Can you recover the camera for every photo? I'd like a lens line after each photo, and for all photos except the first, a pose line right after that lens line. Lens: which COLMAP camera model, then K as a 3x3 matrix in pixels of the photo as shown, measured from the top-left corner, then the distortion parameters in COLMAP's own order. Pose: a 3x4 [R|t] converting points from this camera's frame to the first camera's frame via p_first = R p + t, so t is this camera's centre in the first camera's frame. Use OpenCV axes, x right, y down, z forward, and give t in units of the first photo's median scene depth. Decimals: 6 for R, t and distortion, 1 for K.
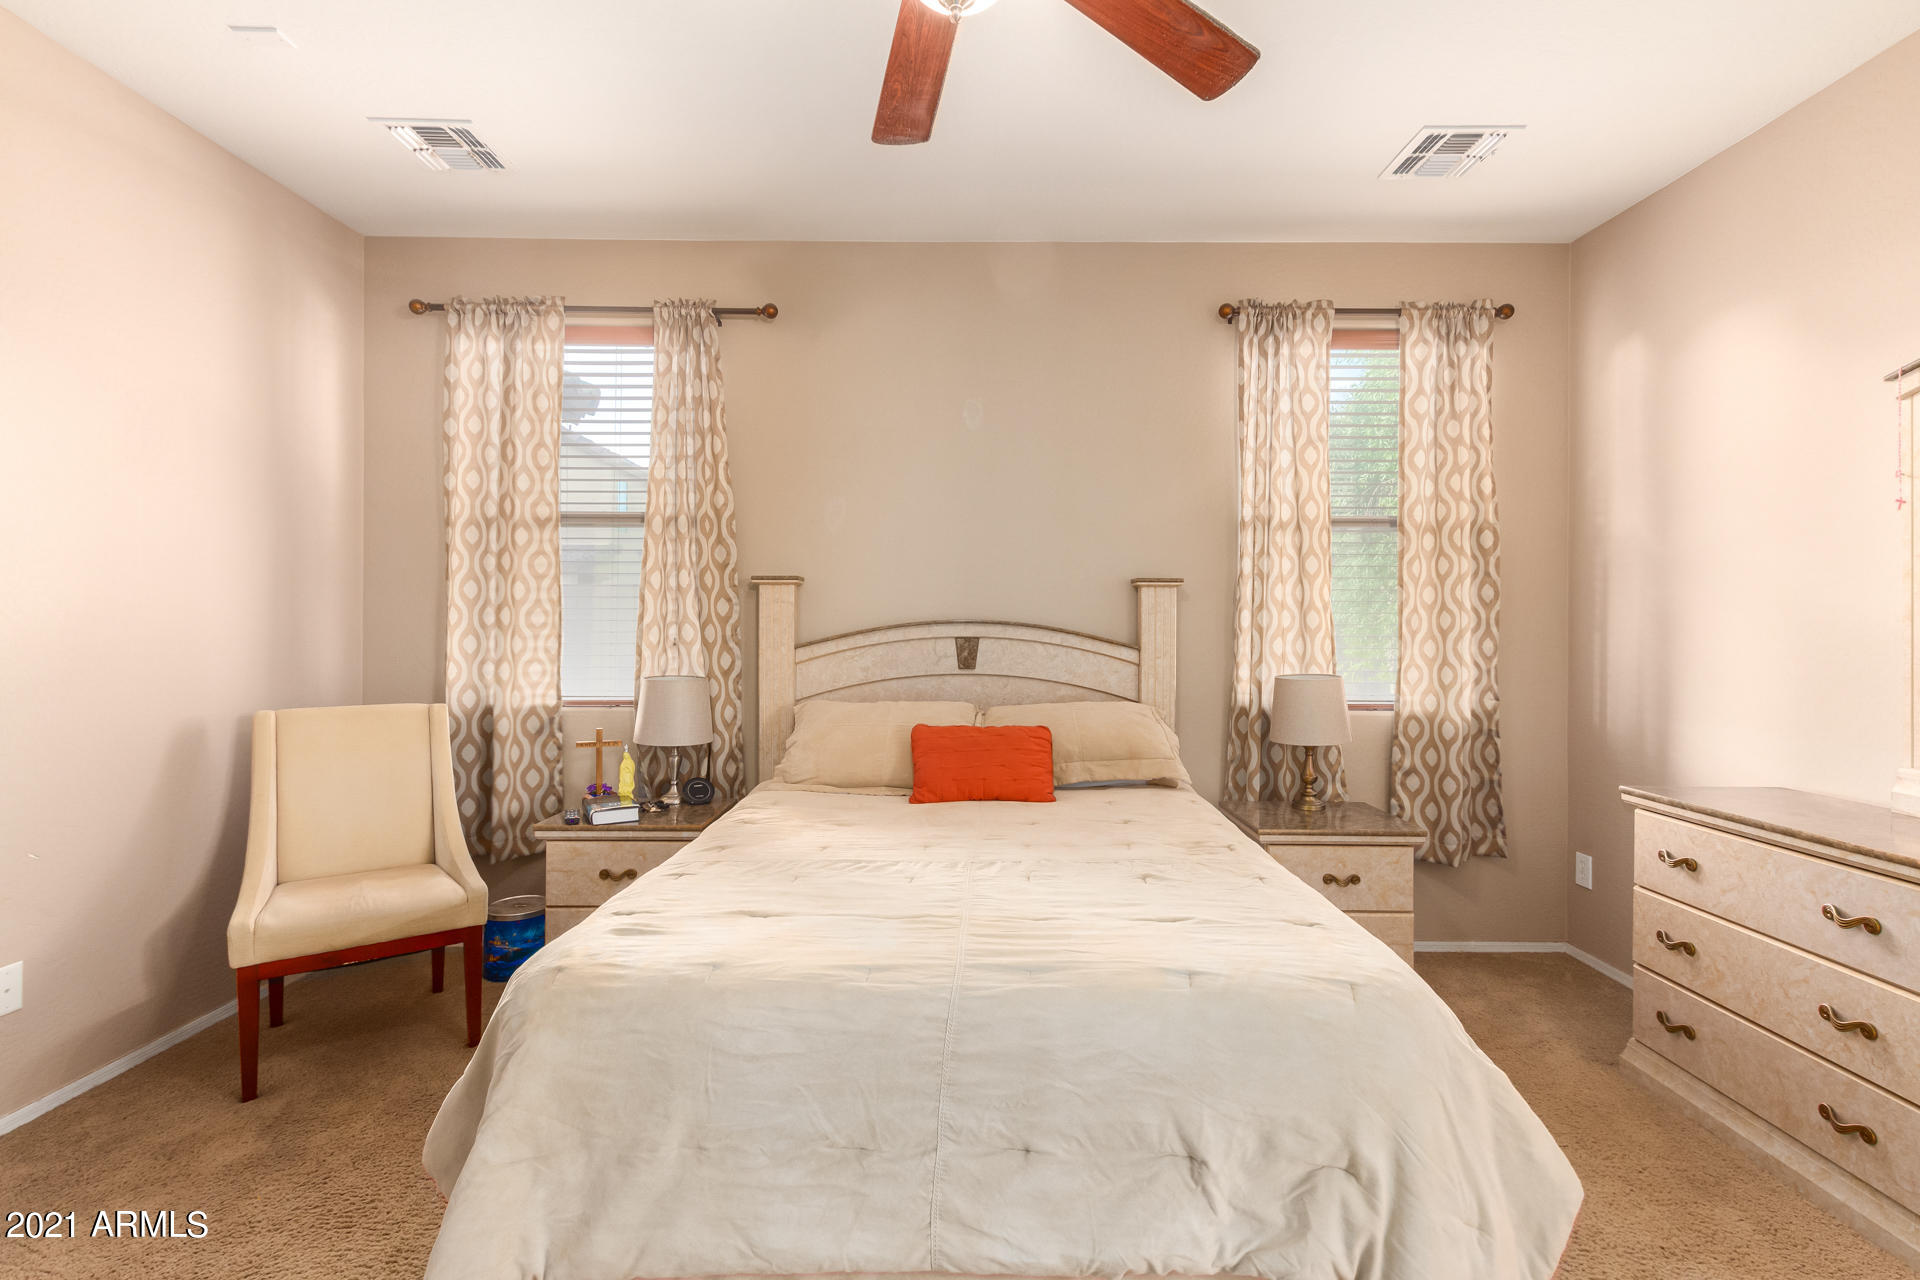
lens RADIAL K [[861.0, 0, 962.1], [0, 861.0, 632.8], [0, 0, 1]] dist [0.001041, -0.000311]
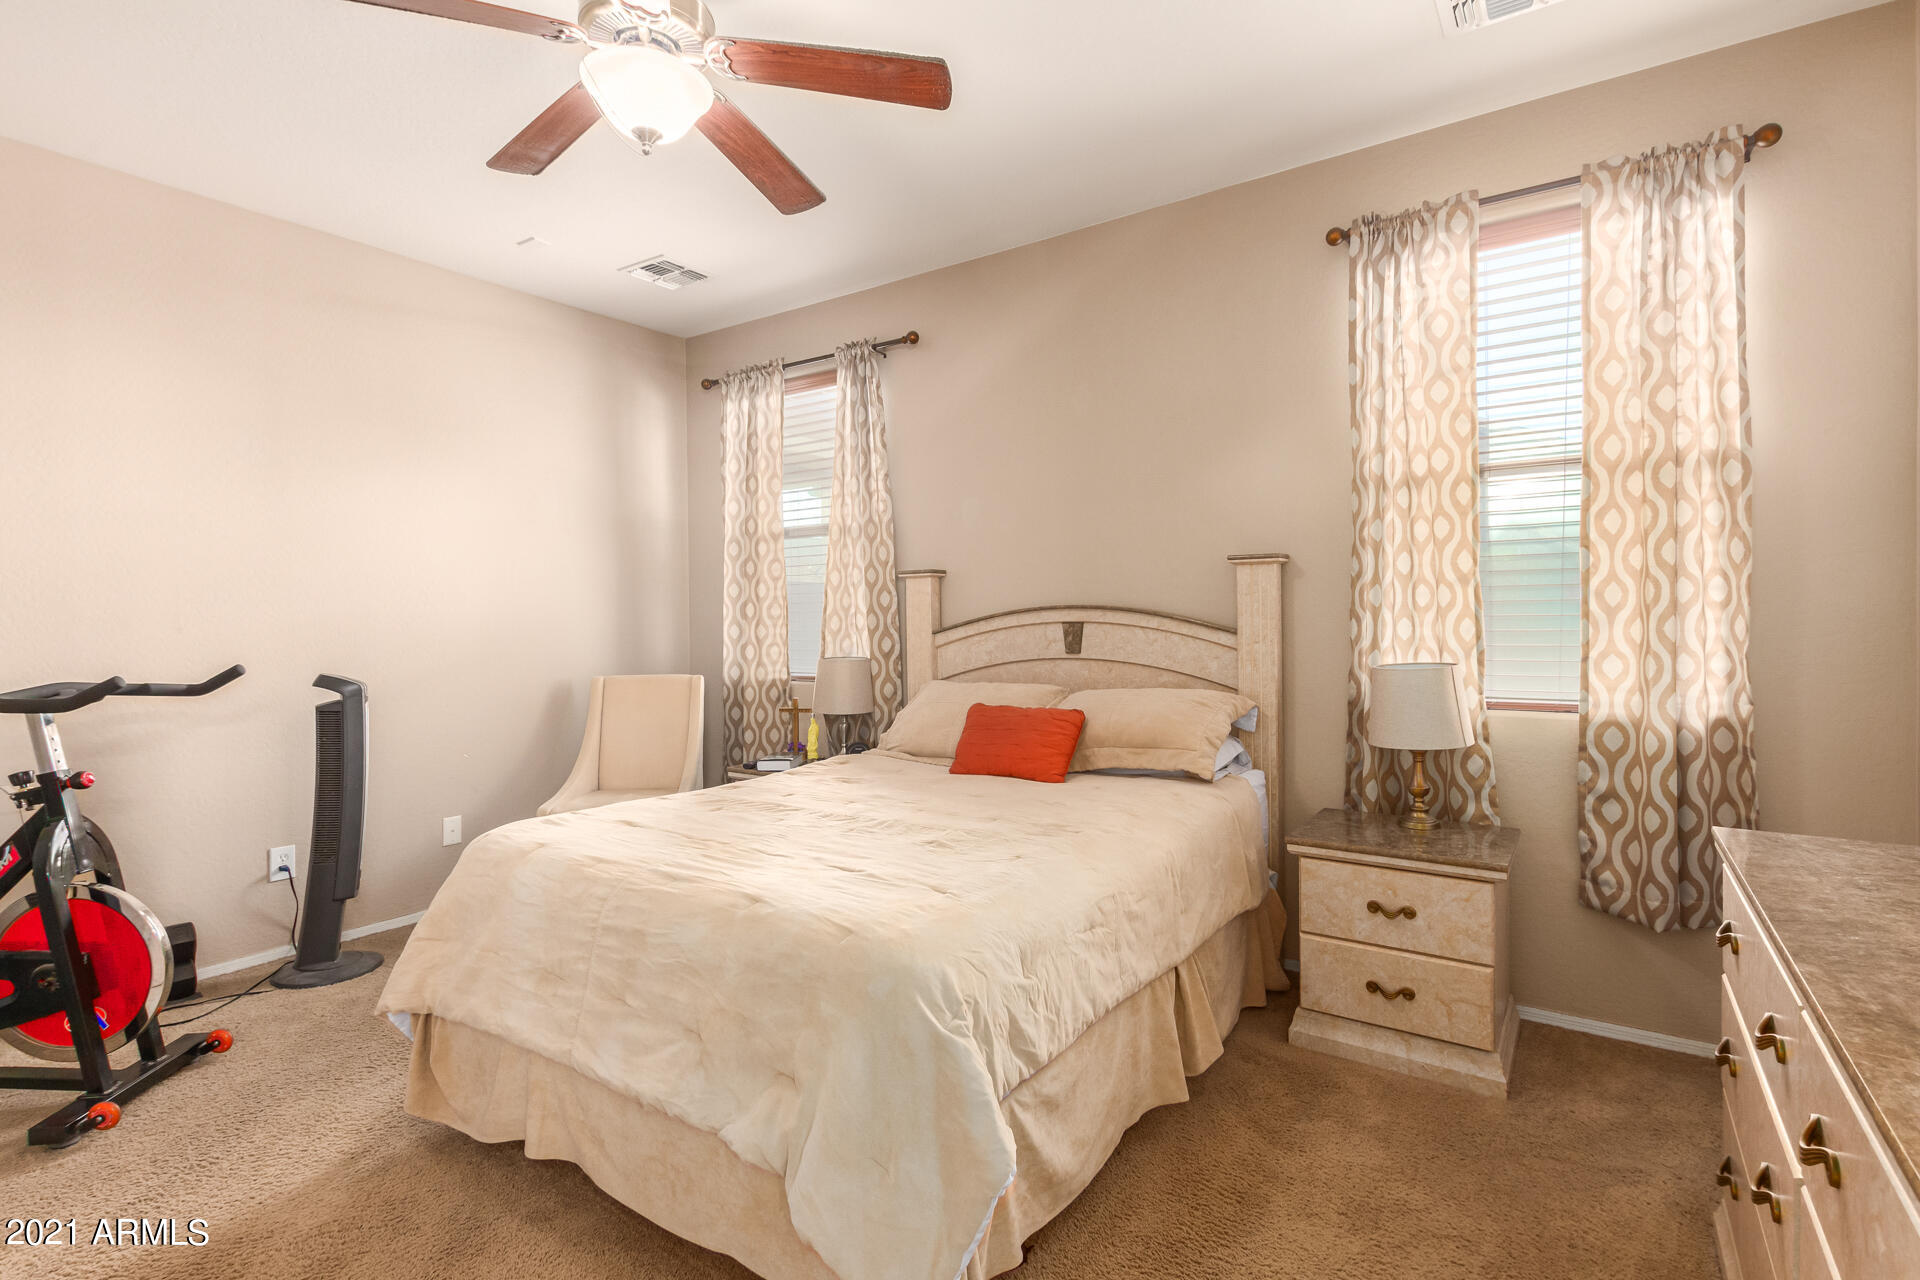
lens RADIAL K [[892.0, 0, 969.6], [0, 892.0, 632.7], [0, 0, 1]] dist [-0.002627, -0.001205]
pose [[0.829121, -0.004872, -0.559048, 0.498255], [0.013548, 0.999843, 0.011379, 0.003902], [0.558905, -0.017008, 0.829058, 0.058497]]
